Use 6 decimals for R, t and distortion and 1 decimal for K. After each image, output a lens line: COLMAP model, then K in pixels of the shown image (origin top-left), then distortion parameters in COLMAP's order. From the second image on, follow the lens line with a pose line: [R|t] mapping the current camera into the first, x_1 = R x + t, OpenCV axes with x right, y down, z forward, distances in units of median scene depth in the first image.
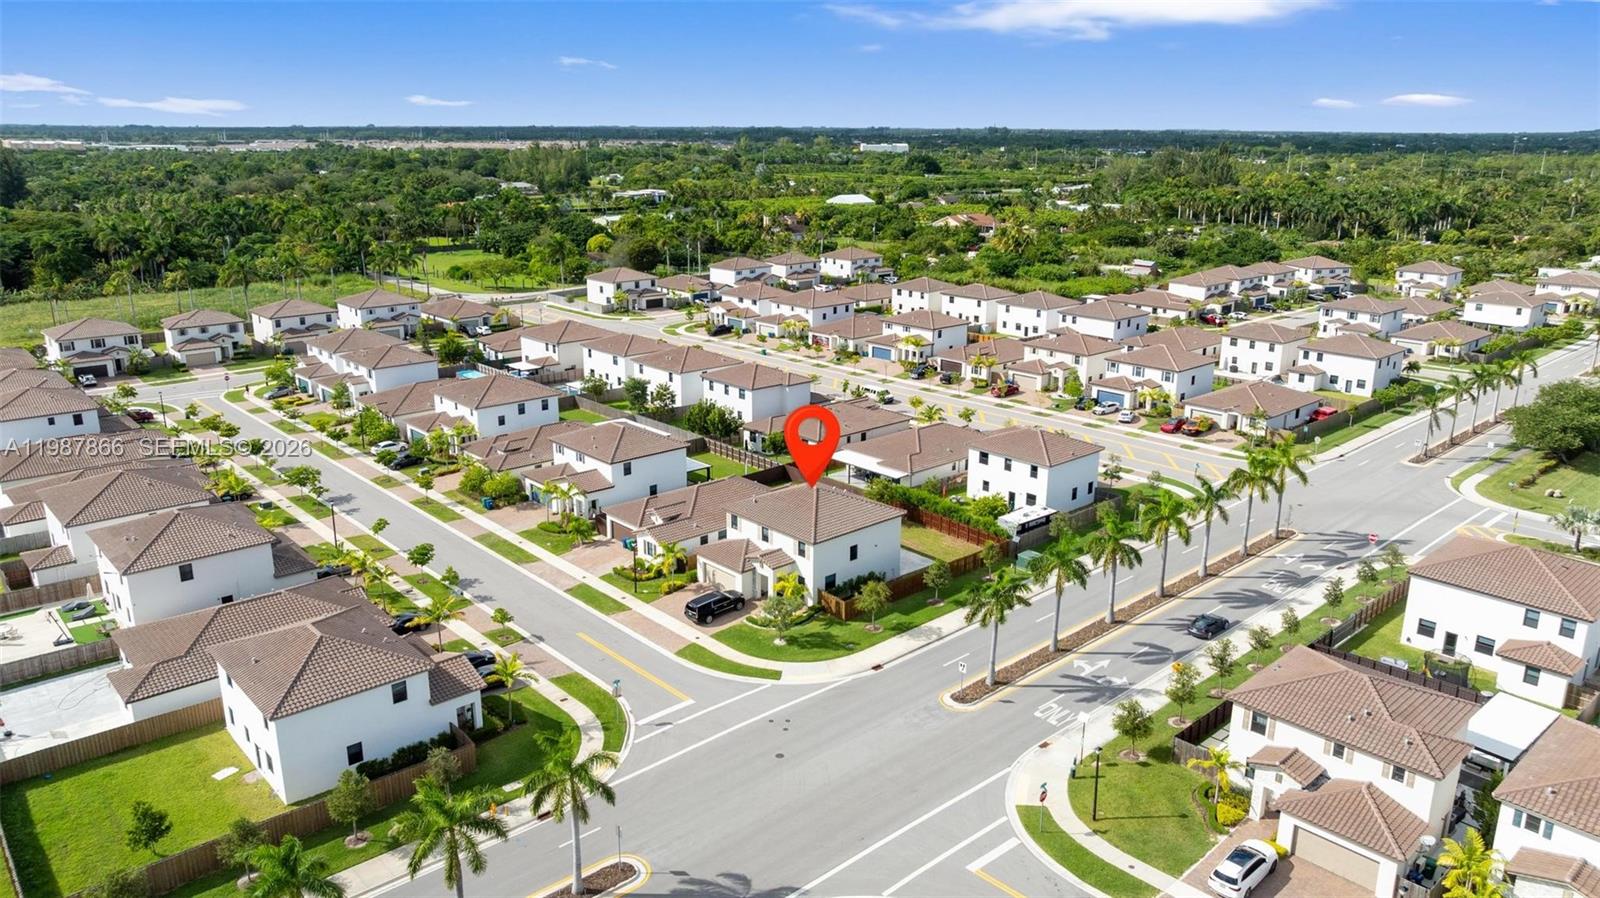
lens RADIAL K [[1093.6, 0, 809.0], [0, 1093.6, 507.5], [0, 0, 1]] dist [-0.009858, -0.002275]
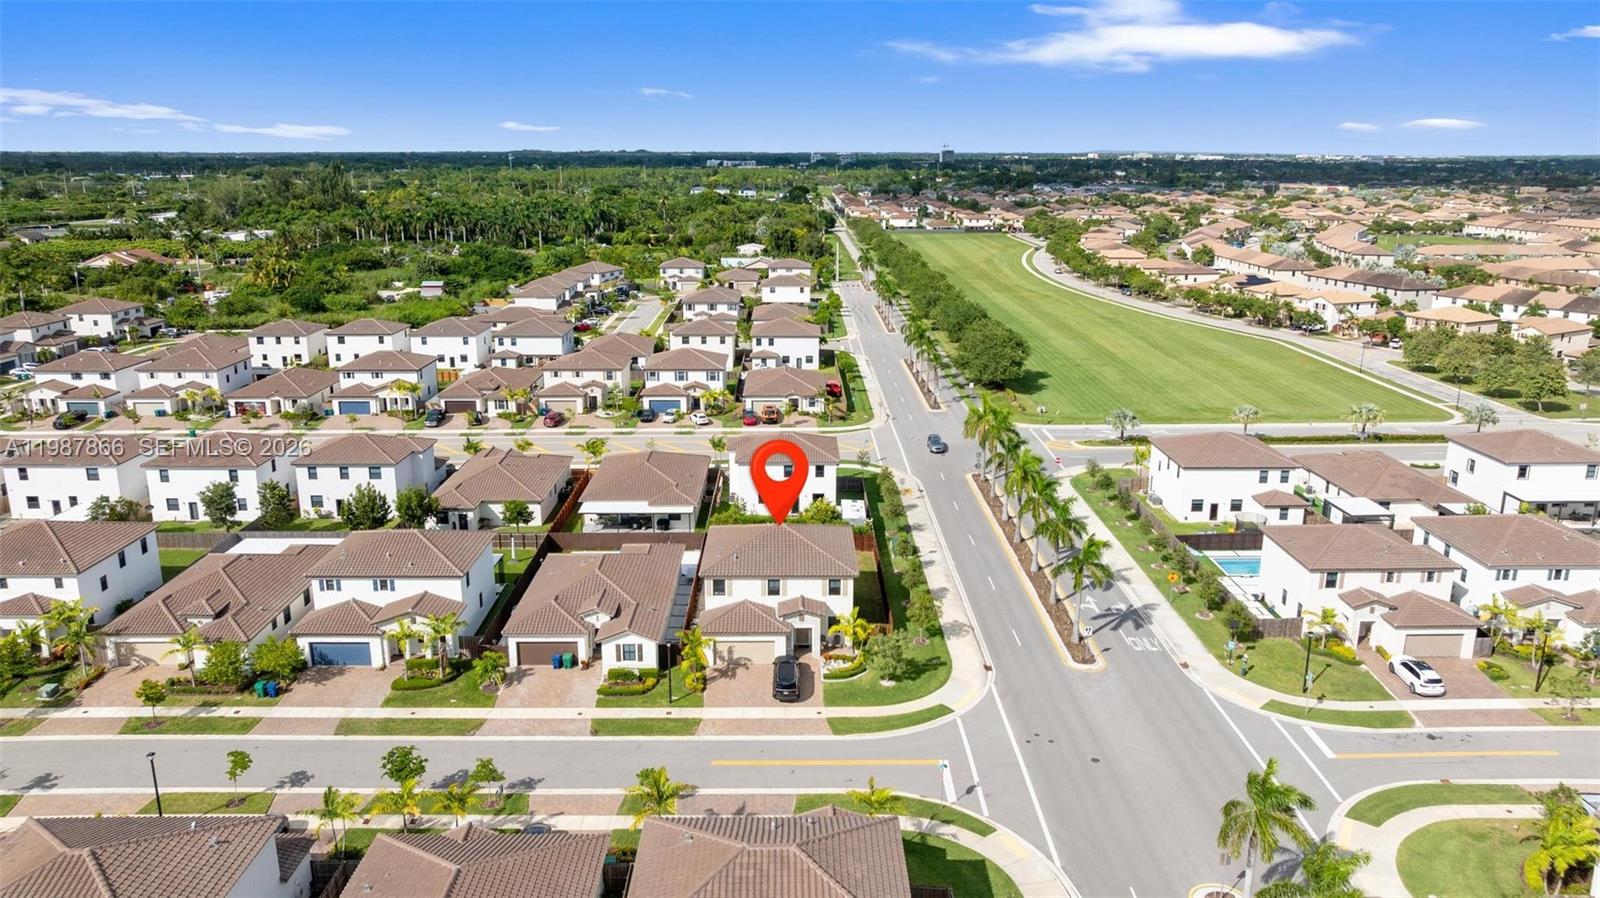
lens RADIAL K [[1121.8, 0, 804.9], [0, 1121.8, 444.8], [0, 0, 1]] dist [-0.019690, 0.004030]
pose [[0.669099, -0.191732, 0.718015, -0.573472], [0.245156, 0.969010, 0.030301, -0.095440], [-0.701574, 0.155752, 0.695367, 0.282890]]
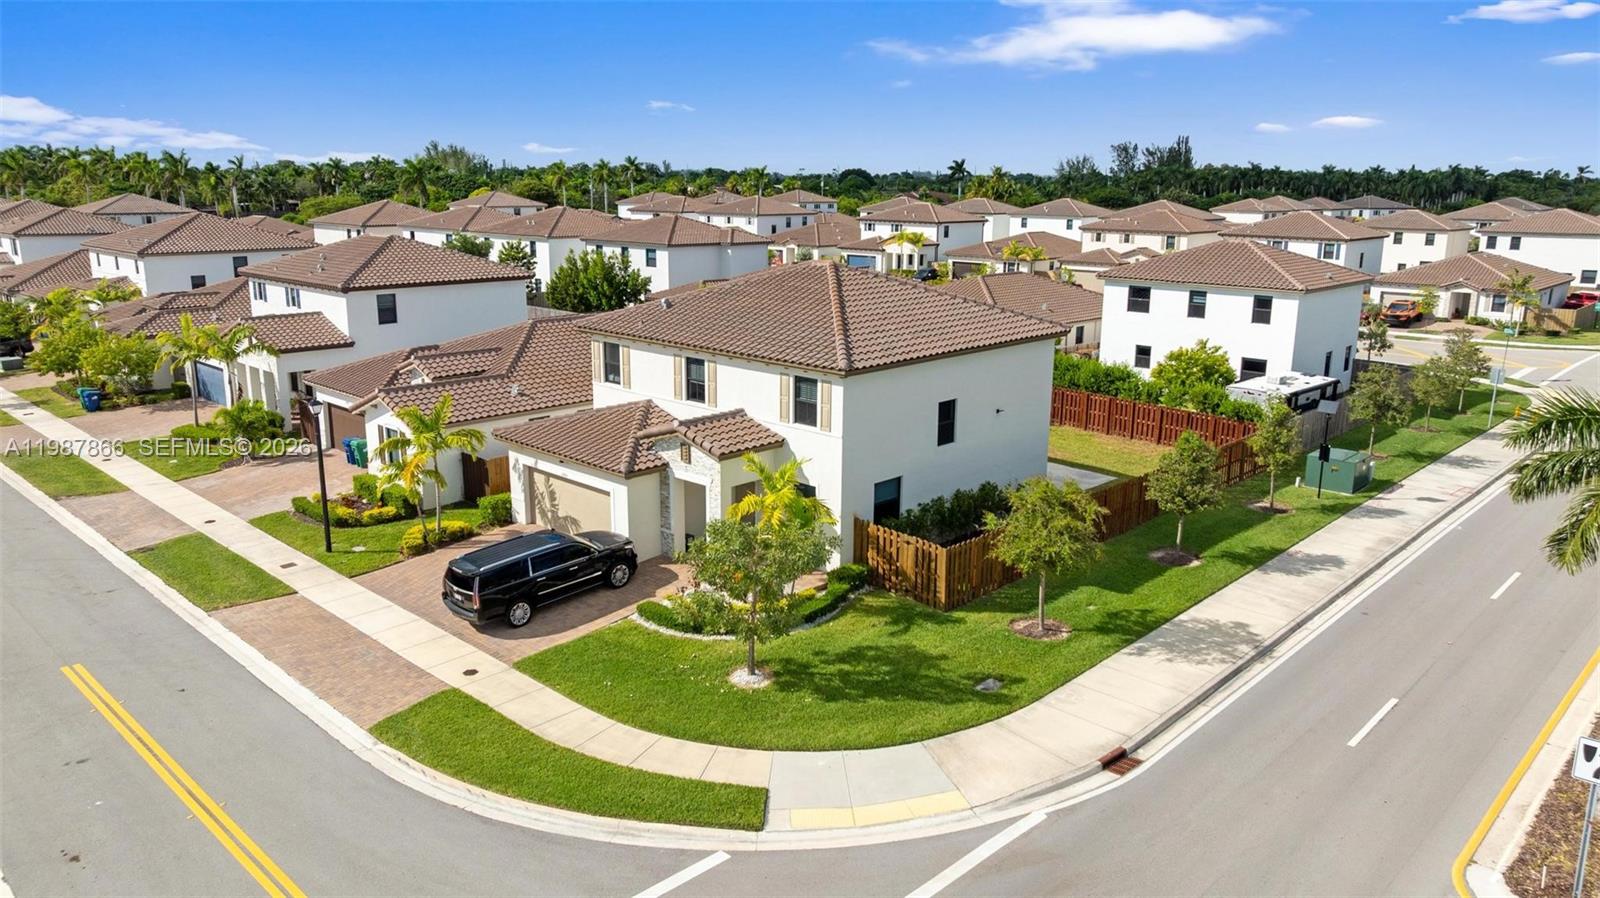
lens RADIAL K [[1121.8, 0, 804.9], [0, 1121.8, 444.8], [0, 0, 1]] dist [-0.019690, 0.004030]
pose [[0.998030, -0.013076, 0.061358, -0.023686], [0.019085, 0.994963, -0.098406, 0.071934], [-0.059762, 0.099384, 0.993253, 0.553377]]
